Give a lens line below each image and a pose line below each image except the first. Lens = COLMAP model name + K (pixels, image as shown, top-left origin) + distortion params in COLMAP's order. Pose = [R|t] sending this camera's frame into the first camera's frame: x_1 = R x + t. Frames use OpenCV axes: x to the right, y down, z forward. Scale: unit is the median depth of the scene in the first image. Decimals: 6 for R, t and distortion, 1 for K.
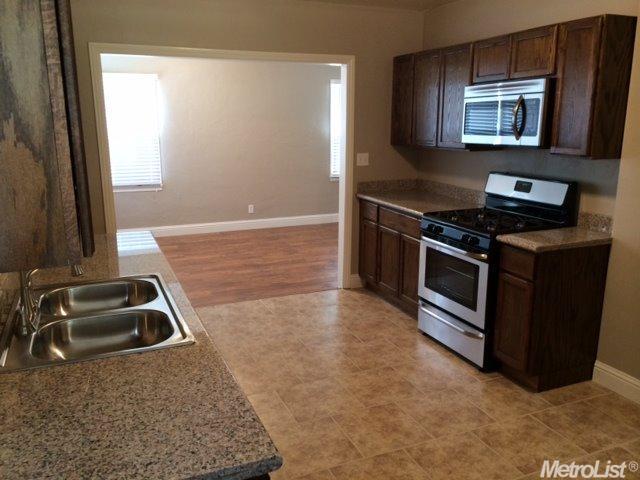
lens RADIAL K [[540.8, 0, 320.0], [0, 540.8, 240.0], [0, 0, 1]] dist [0.012590, -0.012309]
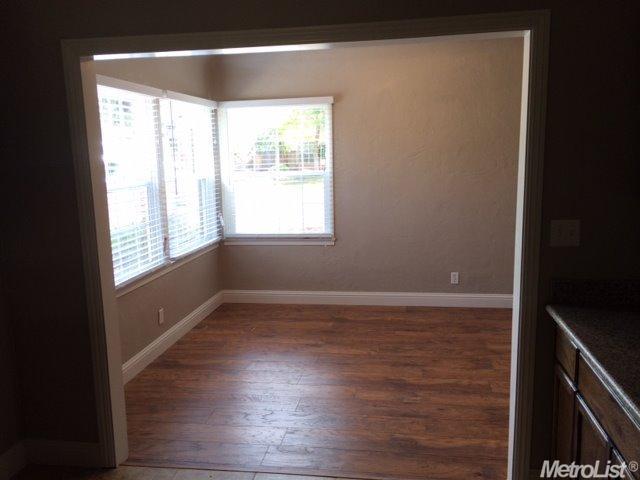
lens RADIAL K [[552.2, 0, 320.0], [0, 552.2, 240.0], [0, 0, 1]] dist [0.007988, 0.000339]
pose [[0.848683, 0.063159, -0.525118, 0.156837], [-0.092868, 0.995215, -0.030390, -0.114007], [0.520686, 0.074558, 0.850487, 0.512911]]
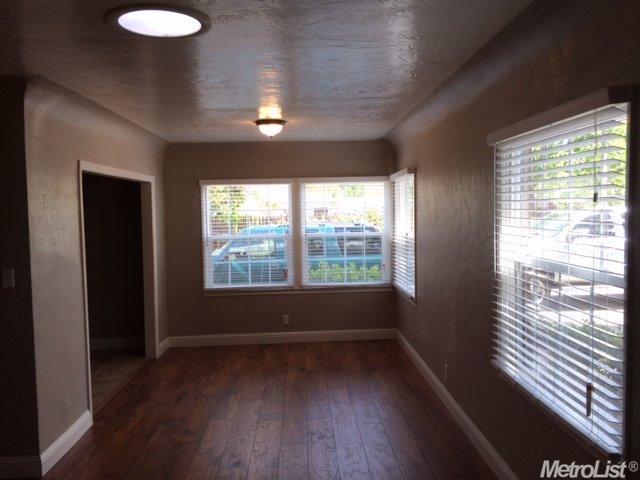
lens RADIAL K [[540.8, 0, 320.0], [0, 540.8, 240.0], [0, 0, 1]] dist [0.012590, -0.012309]
pose [[-0.358878, 0.056399, -0.931679, 0.745088], [-0.183505, 0.974429, 0.129672, -0.402352], [0.915168, 0.217505, -0.339351, 1.714326]]
